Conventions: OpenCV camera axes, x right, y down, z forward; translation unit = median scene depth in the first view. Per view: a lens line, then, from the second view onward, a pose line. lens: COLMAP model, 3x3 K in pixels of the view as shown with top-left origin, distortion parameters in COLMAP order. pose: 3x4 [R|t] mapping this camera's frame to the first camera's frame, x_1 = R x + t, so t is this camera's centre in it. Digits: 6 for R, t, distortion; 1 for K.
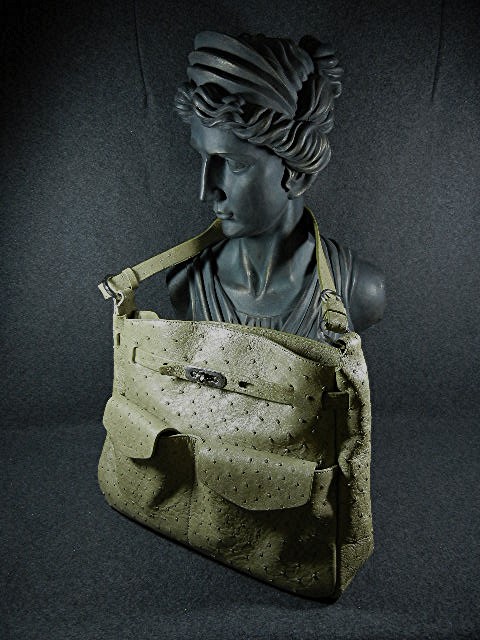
lens RADIAL K [[565.5, 0, 243.8], [0, 565.5, 316.4], [0, 0, 1]] dist [0.010263, -0.003623]
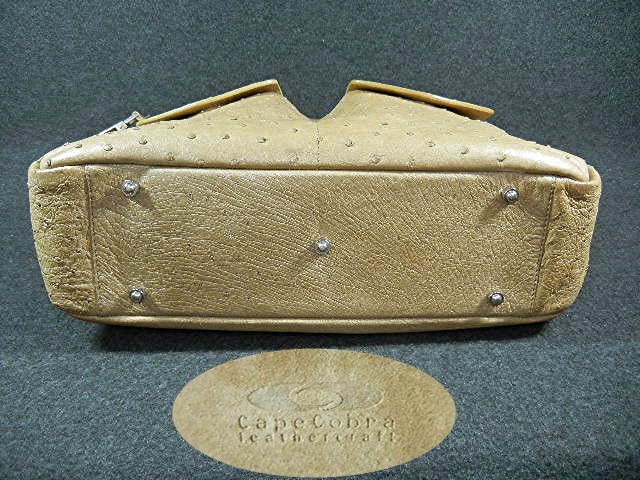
lens RADIAL K [[565.5, 0, 318.9], [0, 565.5, 246.1], [0, 0, 1]] dist [0.010263, -0.003623]
pose [[0.999987, 0.000552, -0.005105, 0.083277], [0.000713, 0.969642, 0.244529, 0.186510], [0.005085, -0.244529, 0.969629, 0.426911]]
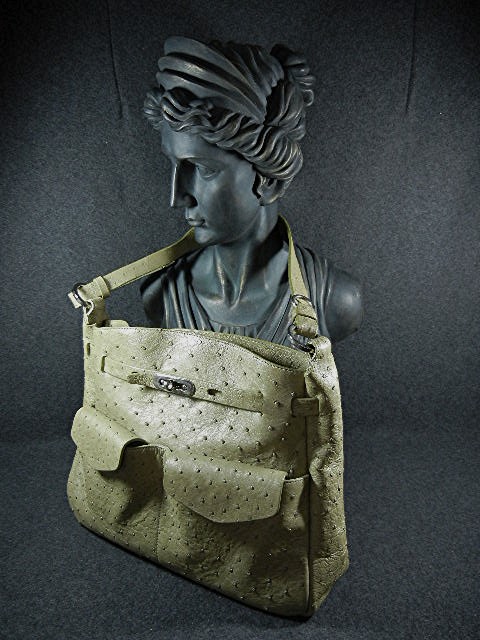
lens RADIAL K [[565.5, 0, 243.4], [0, 565.5, 315.2], [0, 0, 1]] dist [0.010263, -0.003623]
pose [[0.999924, -0.003174, 0.011941, 0.036283], [0.003697, 0.999024, -0.044009, 0.027508], [-0.011790, 0.044050, 0.998960, 0.019787]]
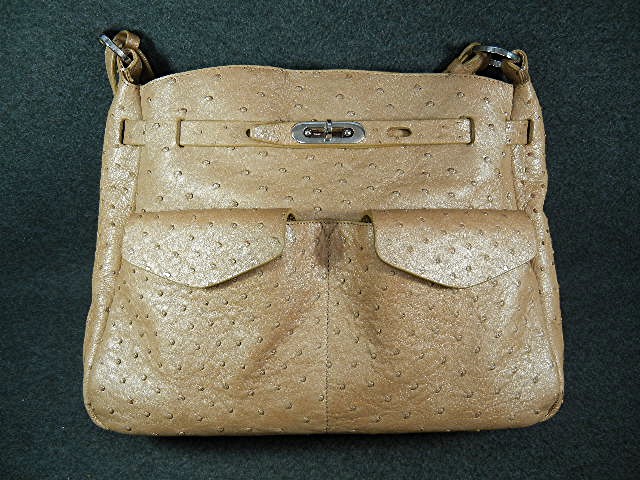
lens RADIAL K [[565.5, 0, 314.3], [0, 565.5, 237.1], [0, 0, 1]] dist [0.010263, -0.003623]
pose [[0.999398, 0.031744, -0.014002, -0.012958], [-0.022505, 0.900278, 0.434733, -0.172218], [0.026405, -0.434157, 0.900450, 0.638226]]
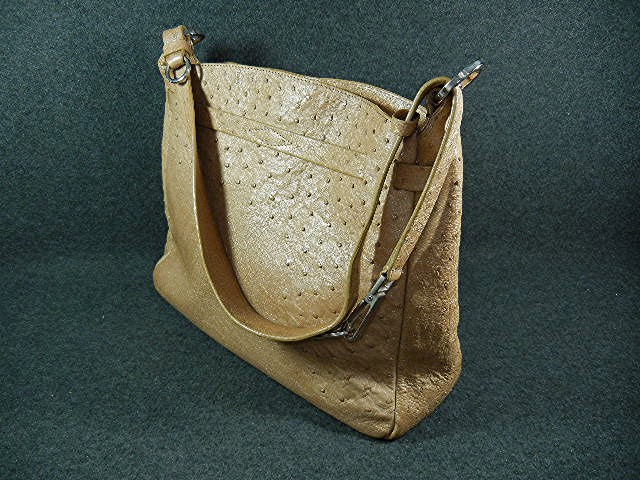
lens RADIAL K [[565.5, 0, 318.1], [0, 565.5, 241.4], [0, 0, 1]] dist [0.010263, -0.003623]
pose [[0.999190, -0.004081, 0.040025, 0.028852], [-0.003459, 0.982447, 0.186509, 0.034042], [-0.040084, -0.186496, 0.981638, 0.376034]]
